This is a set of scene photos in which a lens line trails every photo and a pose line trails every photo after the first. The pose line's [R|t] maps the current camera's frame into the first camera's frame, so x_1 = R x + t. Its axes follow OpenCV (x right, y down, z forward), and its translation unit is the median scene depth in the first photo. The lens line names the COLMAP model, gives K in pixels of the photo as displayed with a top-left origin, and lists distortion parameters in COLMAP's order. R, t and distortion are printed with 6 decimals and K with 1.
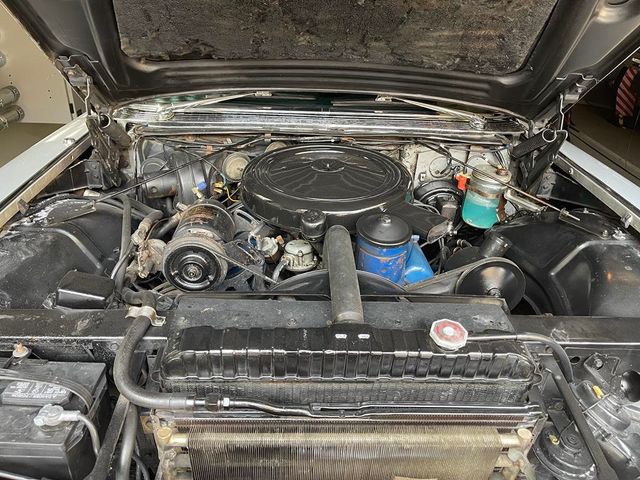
lens RADIAL K [[476.7, 0, 320.0], [0, 476.7, 240.0], [0, 0, 1]] dist [0.020692, -0.004331]
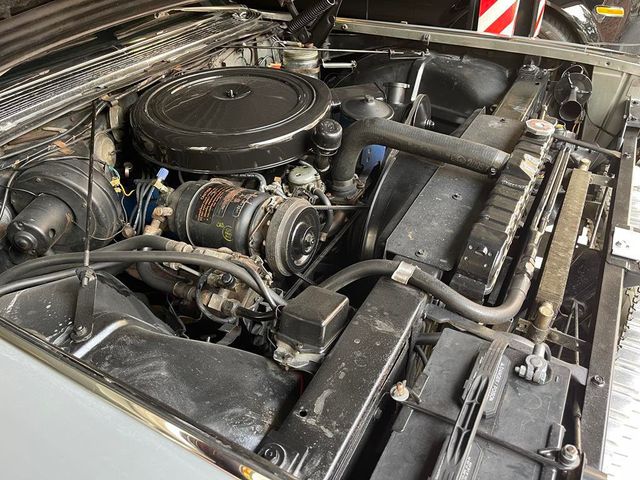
lens RADIAL K [[483.1, 0, 320.0], [0, 483.1, 240.0], [0, 0, 1]] dist [0.049579, -0.091168]
pose [[0.519675, -0.560766, 0.644577, -1.049817], [0.461957, 0.819085, 0.340140, -0.277069], [-0.718702, 0.121005, 0.684708, 0.537958]]
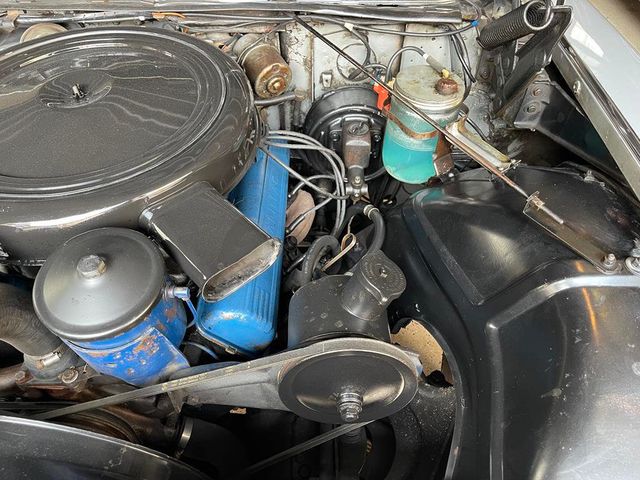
lens RADIAL K [[483.1, 0, 320.0], [0, 483.1, 240.0], [0, 0, 1]] dist [0.049579, -0.091168]
pose [[0.999353, 0.004943, -0.035622, 0.487240], [0.006041, 0.953362, 0.301768, -0.266279], [0.035452, -0.301788, 0.952716, 0.808610]]
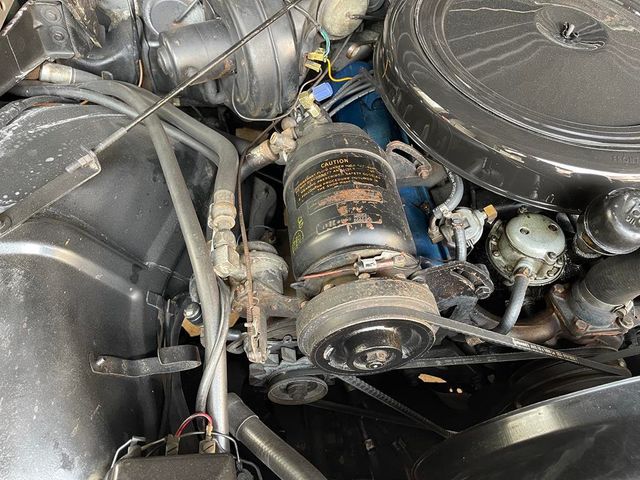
lens RADIAL K [[483.1, 0, 320.0], [0, 483.1, 240.0], [0, 0, 1]] dist [0.049579, -0.091168]
pose [[0.997256, -0.022308, 0.070583, -0.457227], [-0.010583, 0.900751, 0.434208, -0.297707], [-0.073264, -0.433763, 0.898043, 0.851291]]
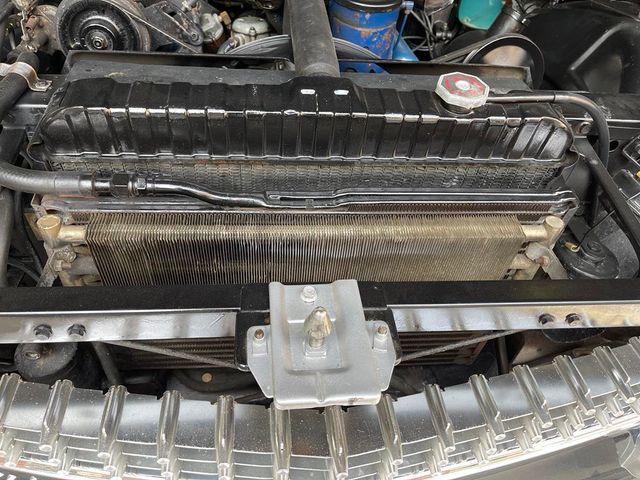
lens RADIAL K [[483.1, 0, 320.0], [0, 483.1, 240.0], [0, 0, 1]] dist [0.049579, -0.091168]
pose [[0.997607, -0.012913, 0.067925, 0.011060], [-0.004327, 0.968817, 0.247741, 0.226998], [-0.069006, -0.247442, 0.966442, 0.268063]]
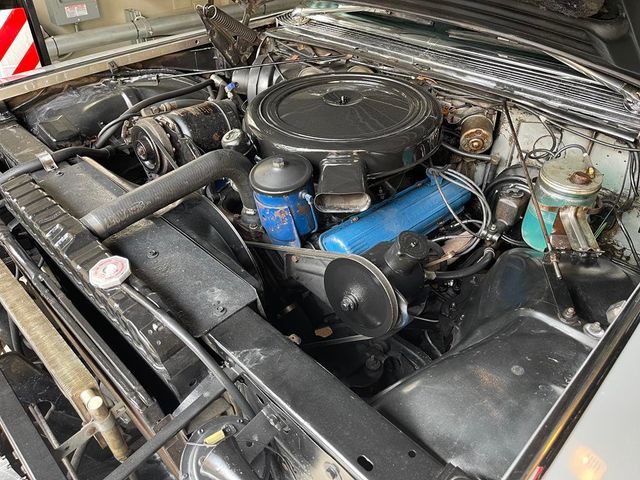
lens RADIAL K [[483.1, 0, 320.0], [0, 483.1, 240.0], [0, 0, 1]] dist [0.049579, -0.091168]
pose [[0.685129, 0.408132, -0.603346, 1.064681], [-0.328035, 0.912421, 0.244706, -0.206773], [0.650378, 0.030263, 0.759008, 0.517934]]
